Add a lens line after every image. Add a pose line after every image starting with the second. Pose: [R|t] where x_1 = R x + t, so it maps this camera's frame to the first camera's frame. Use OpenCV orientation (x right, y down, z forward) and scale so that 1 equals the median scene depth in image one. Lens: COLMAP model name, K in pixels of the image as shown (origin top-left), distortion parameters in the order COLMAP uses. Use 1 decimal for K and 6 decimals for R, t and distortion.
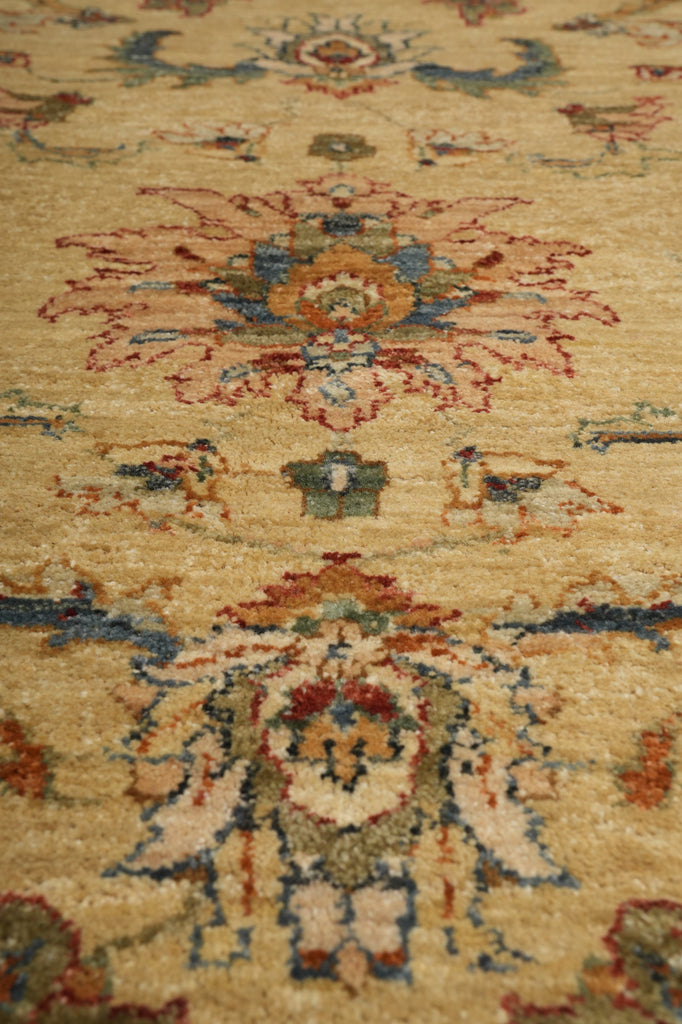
lens RADIAL K [[1412.7, 0, 329.1], [0, 1412.7, 511.9], [0, 0, 1]] dist [0.065782, 0.707693]
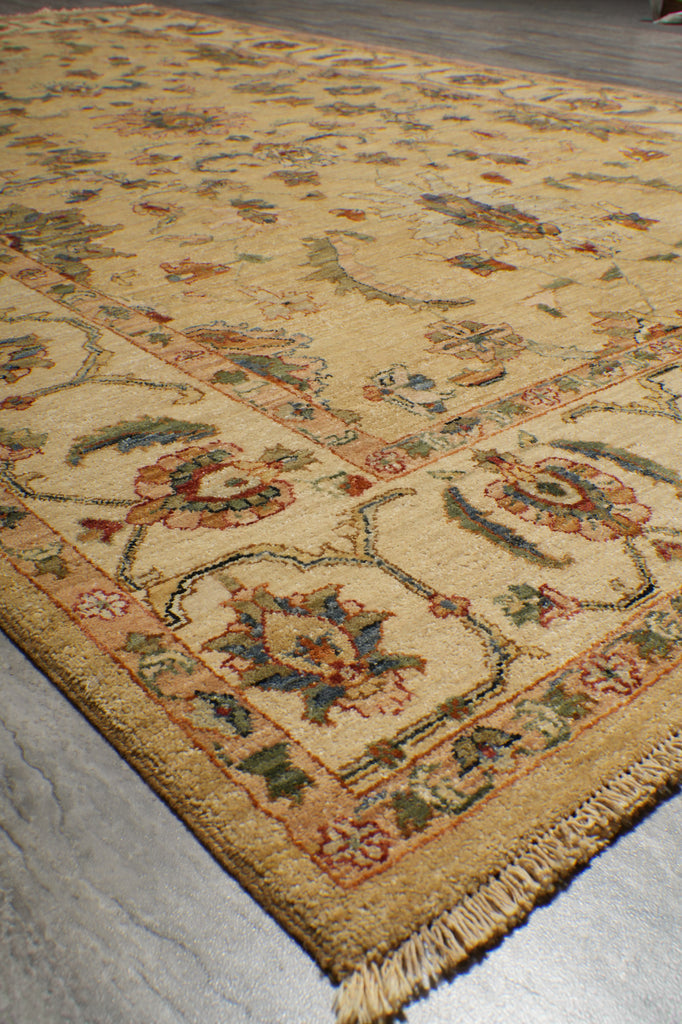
lens RADIAL K [[1071.8, 0, 328.8], [0, 1071.8, 512.1], [0, 0, 1]] dist [0.008046, 0.017701]
pose [[0.749218, -0.356608, 0.558125, -1.848449], [0.377168, 0.922412, 0.083062, 0.786688], [-0.544442, 0.148276, 0.825589, -1.544141]]
